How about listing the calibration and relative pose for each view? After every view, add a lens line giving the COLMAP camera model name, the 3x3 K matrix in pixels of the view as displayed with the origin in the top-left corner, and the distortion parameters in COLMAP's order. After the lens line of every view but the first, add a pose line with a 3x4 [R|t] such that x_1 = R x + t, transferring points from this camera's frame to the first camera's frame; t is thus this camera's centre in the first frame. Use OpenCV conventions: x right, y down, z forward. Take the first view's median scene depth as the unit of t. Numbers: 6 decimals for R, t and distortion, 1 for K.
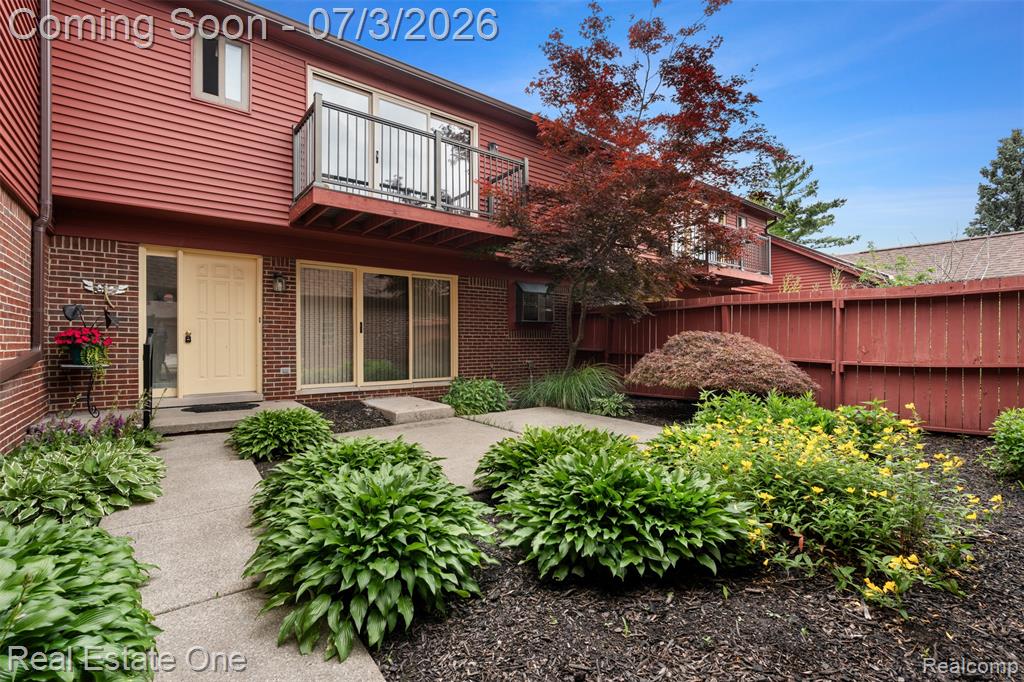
lens RADIAL K [[450.8, 0, 527.5], [0, 450.8, 341.6], [0, 0, 1]] dist [-0.005097, 0.001280]
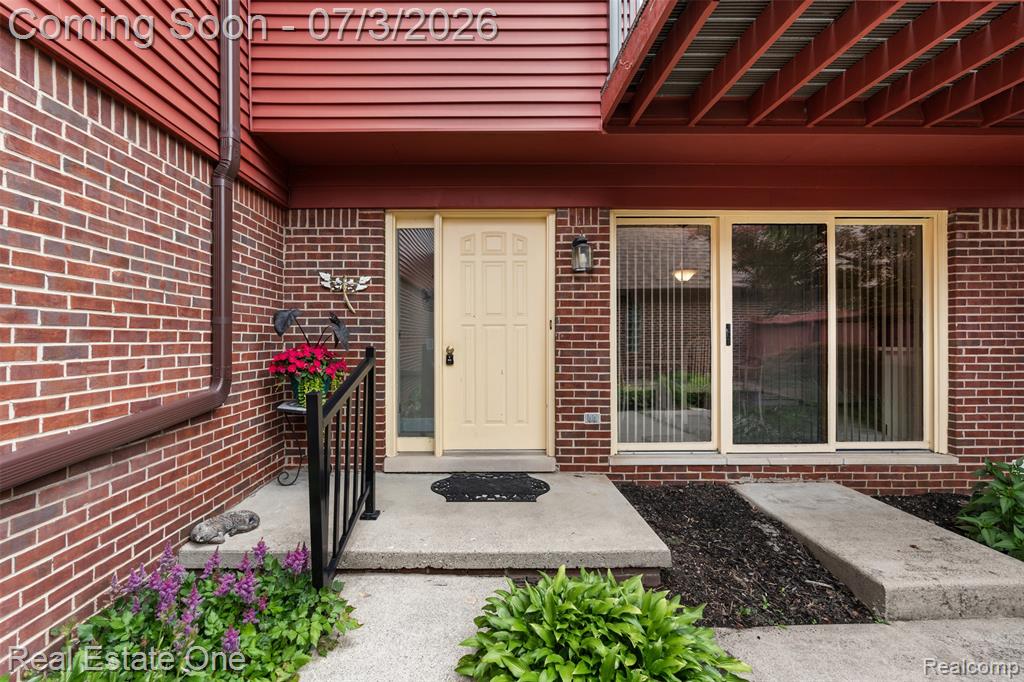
lens RADIAL K [[450.8, 0, 504.6], [0, 450.8, 342.5], [0, 0, 1]] dist [-0.005097, 0.001280]
pose [[0.791200, 0.003880, -0.611545, -0.299333], [0.001662, 0.999963, 0.008494, -0.031465], [0.611555, -0.007737, 0.791164, 0.524553]]
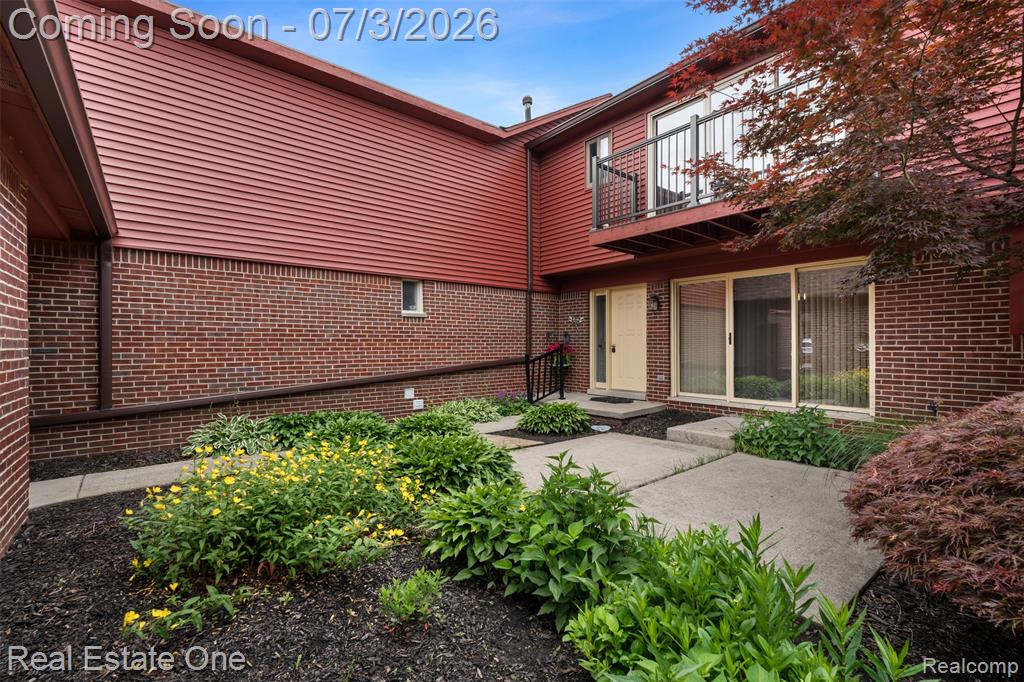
lens RADIAL K [[450.8, 0, 513.7], [0, 450.8, 341.4], [0, 0, 1]] dist [-0.005097, 0.001280]
pose [[0.016403, 0.001431, -0.999864, 0.636776], [0.009195, 0.999956, 0.001582, -0.035662], [0.999823, -0.009220, 0.016389, 0.616538]]
